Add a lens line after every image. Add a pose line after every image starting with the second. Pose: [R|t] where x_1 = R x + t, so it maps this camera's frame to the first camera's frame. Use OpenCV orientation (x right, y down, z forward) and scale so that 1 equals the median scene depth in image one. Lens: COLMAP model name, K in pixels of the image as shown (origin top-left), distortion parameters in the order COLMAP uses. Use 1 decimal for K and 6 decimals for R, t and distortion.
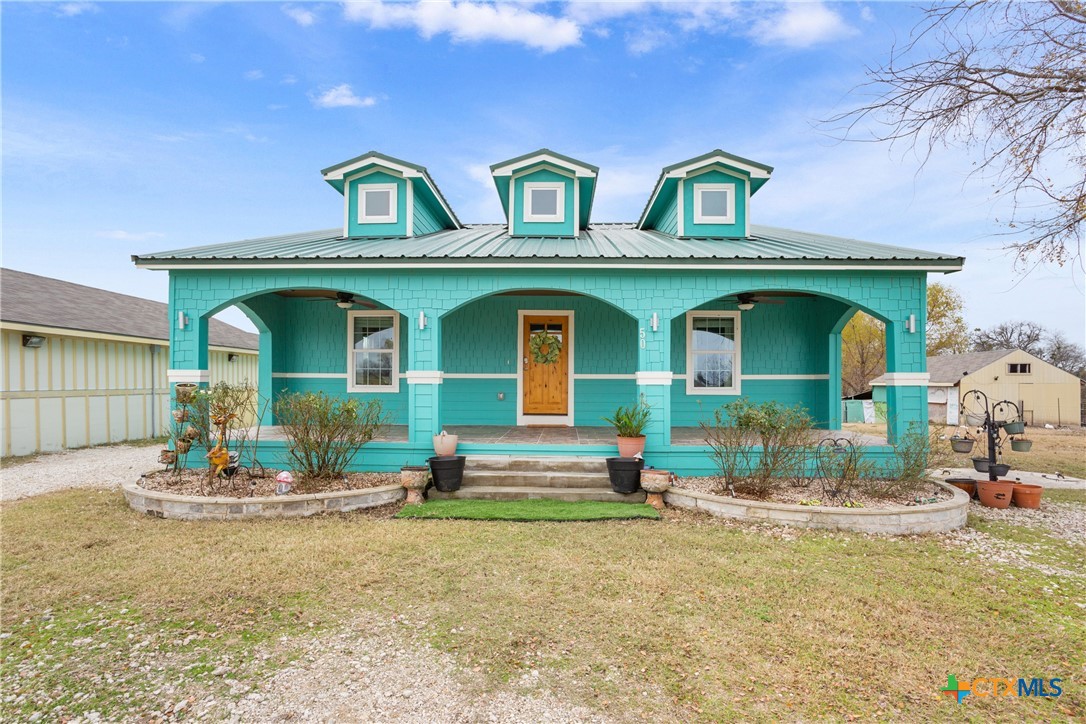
lens RADIAL K [[575.6, 0, 541.5], [0, 575.6, 358.7], [0, 0, 1]] dist [-0.026029, 0.001576]
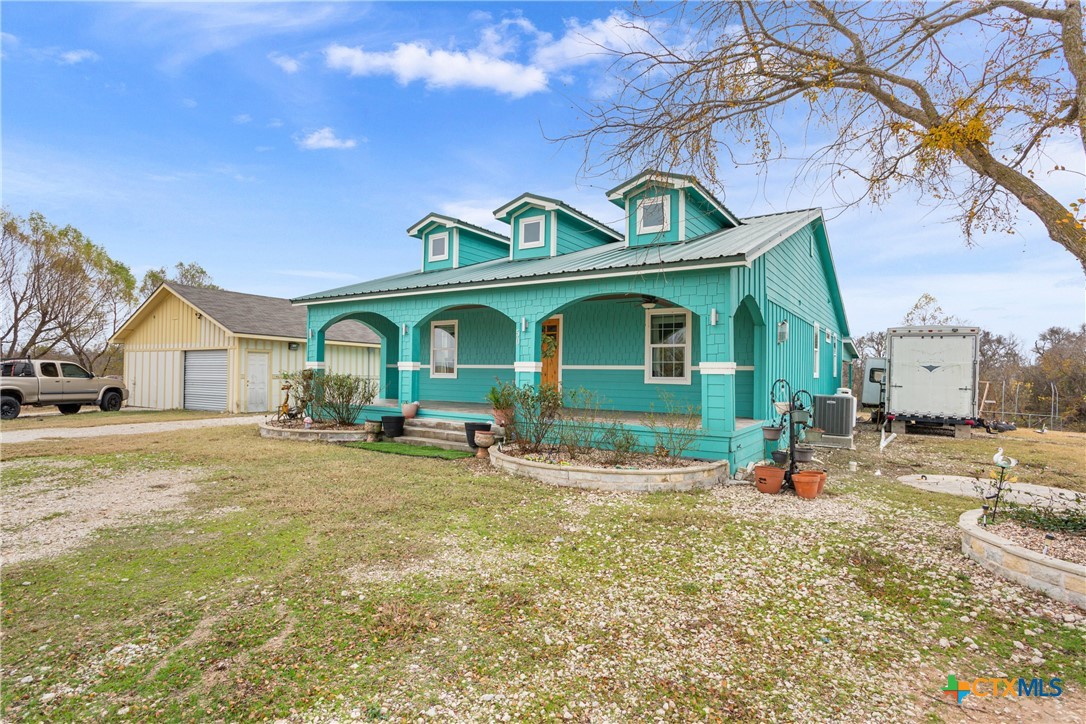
lens RADIAL K [[529.0, 0, 545.3], [0, 529.0, 368.9], [0, 0, 1]] dist [-0.011760, 0.000392]
pose [[0.855470, 0.004350, -0.517834, 0.642893], [0.011688, 0.999548, 0.027706, 0.003729], [0.517720, -0.029754, 0.855032, -0.016714]]
